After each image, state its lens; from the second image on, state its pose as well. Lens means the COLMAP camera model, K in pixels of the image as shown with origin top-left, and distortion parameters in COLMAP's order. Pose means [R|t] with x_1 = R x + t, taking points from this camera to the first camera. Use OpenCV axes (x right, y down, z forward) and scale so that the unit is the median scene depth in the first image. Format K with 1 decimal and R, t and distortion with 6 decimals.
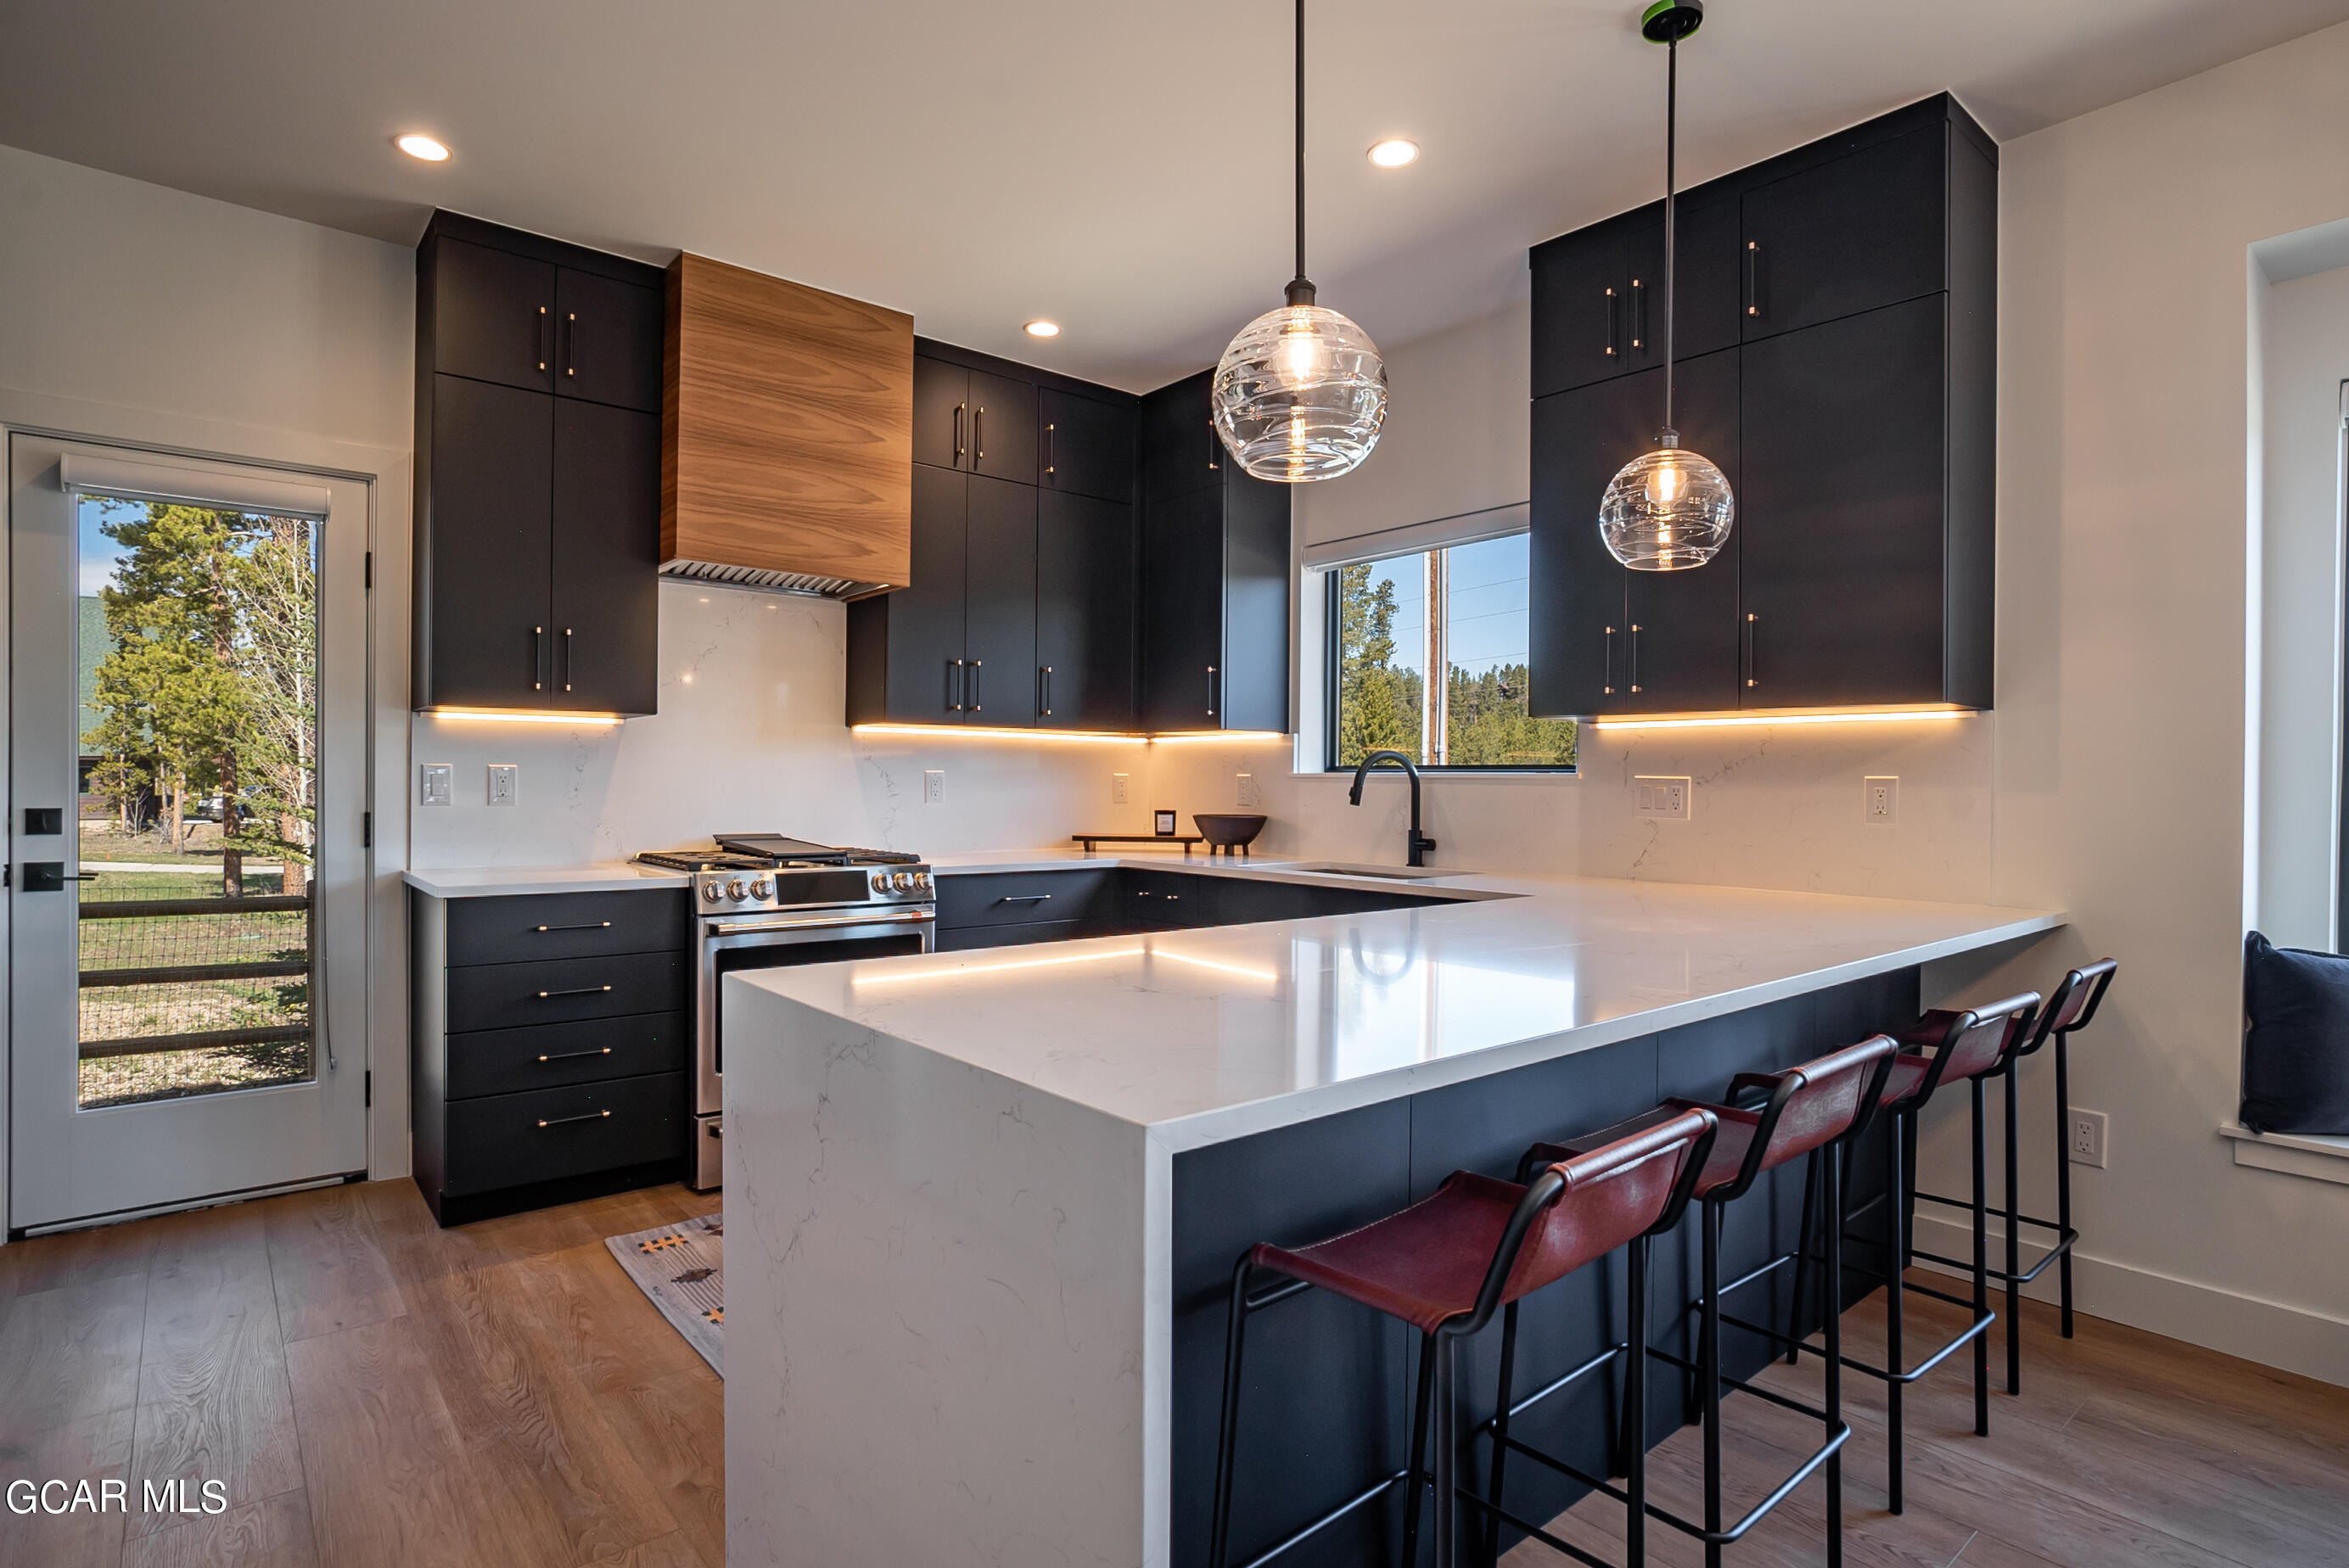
lens RADIAL K [[1199.9, 0, 1163.5], [0, 1199.9, 783.1], [0, 0, 1]] dist [-0.004578, -0.000129]
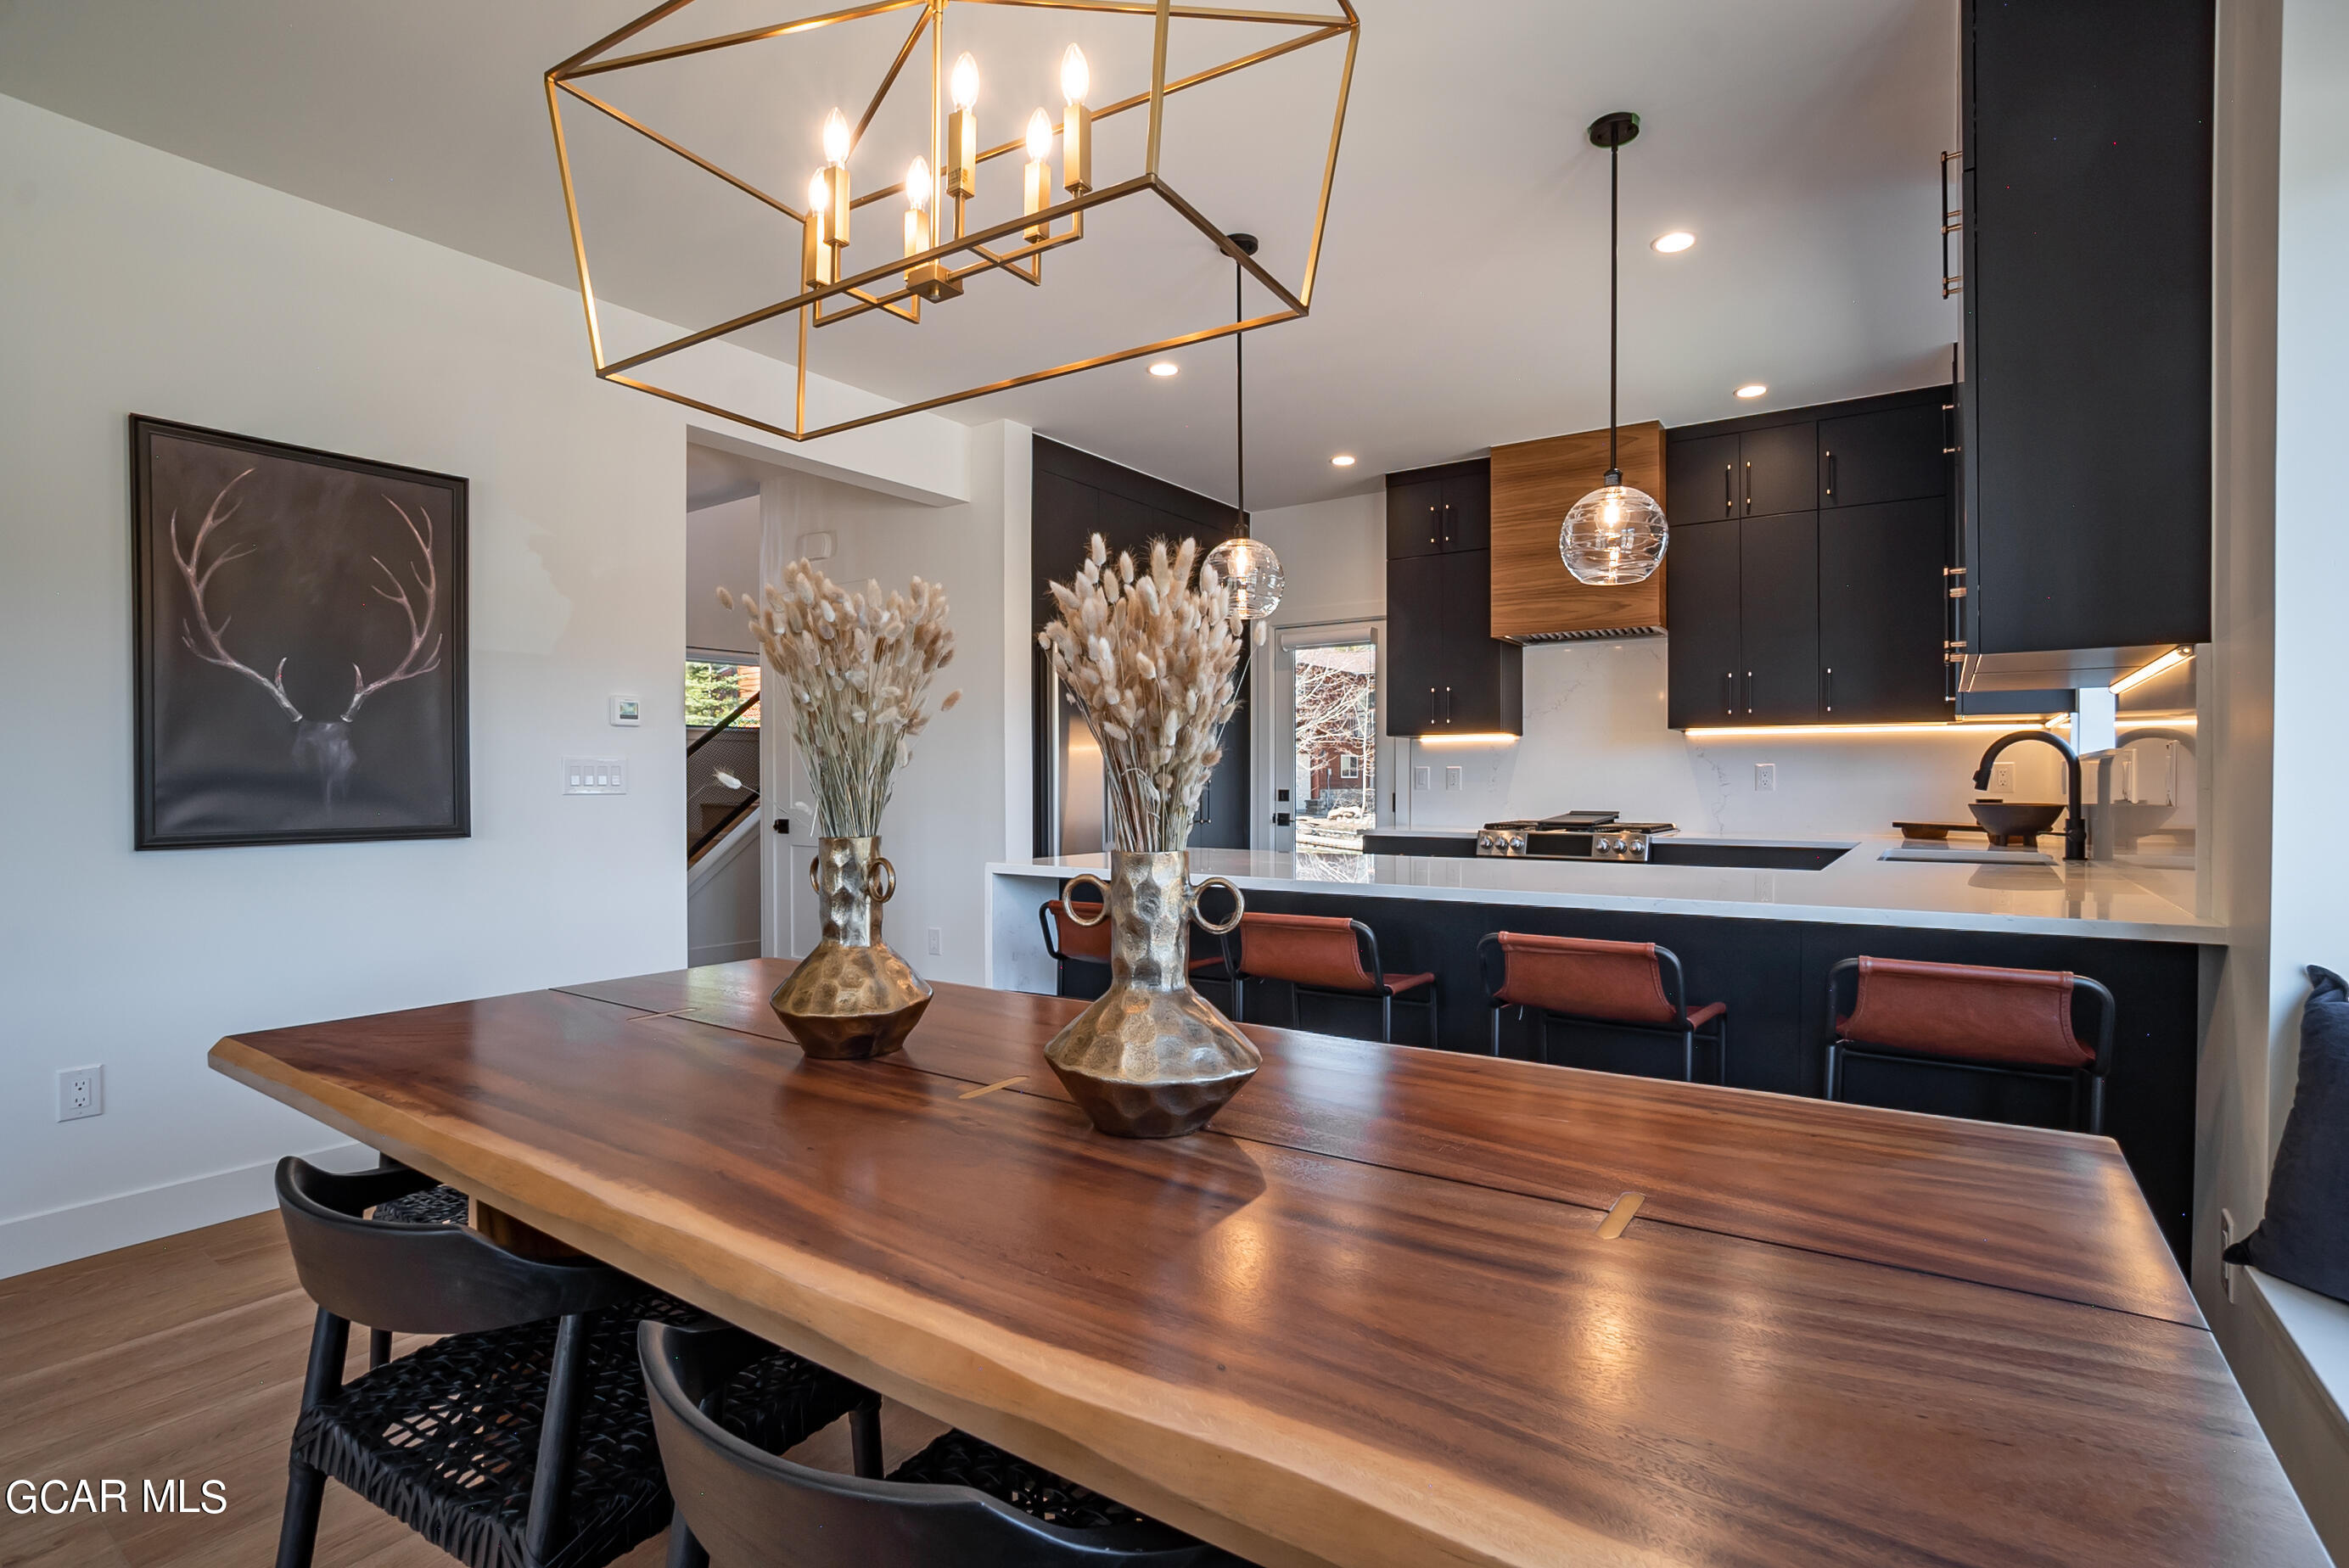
lens RADIAL K [[1115.9, 0, 1190.1], [0, 1115.9, 789.2], [0, 0, 1]] dist [-0.027586, 0.000085]
pose [[0.283044, -0.001354, -0.959106, 0.862762], [0.003097, 0.999995, -0.000498, 0.016943], [0.959102, -0.002829, 0.283047, 0.168584]]
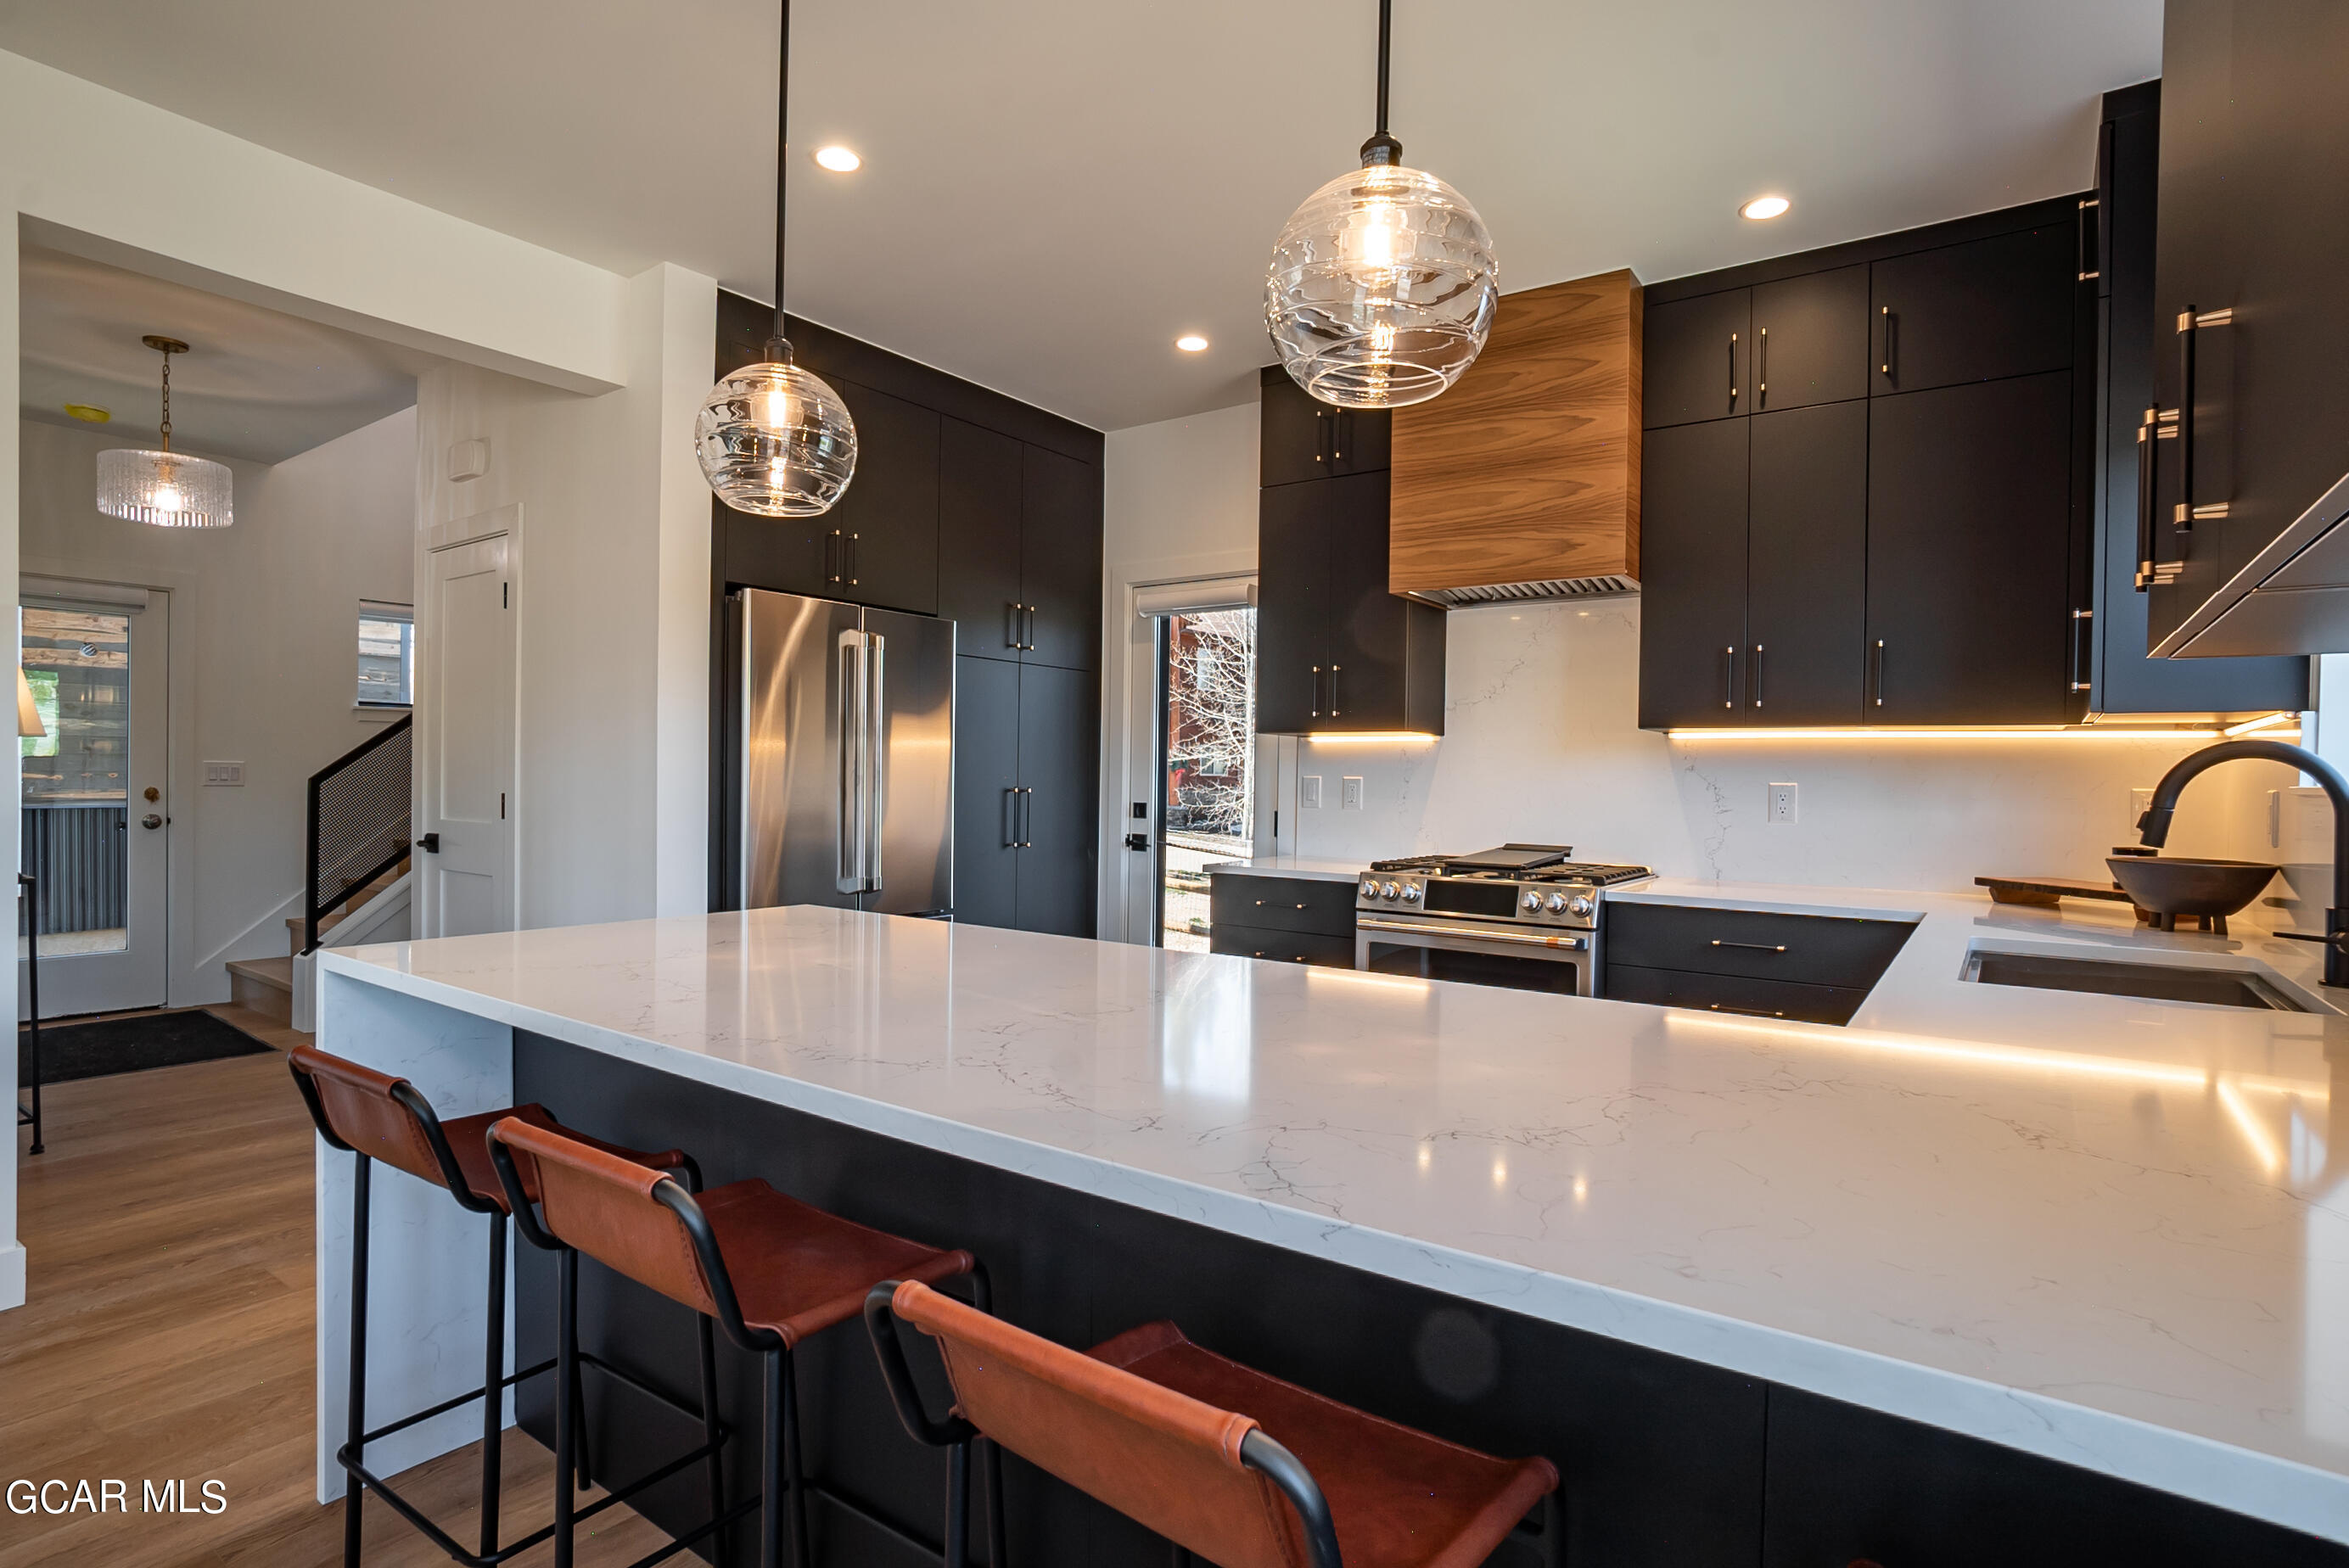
lens RADIAL K [[1157.9, 0, 1186.8], [0, 1157.9, 791.4], [0, 0, 1]] dist [-0.021736, 0.000090]
pose [[0.262081, 0.008452, -0.965009, 0.558136], [-0.013207, 0.999899, 0.005171, -0.003439], [0.964956, 0.011390, 0.262166, 0.495209]]
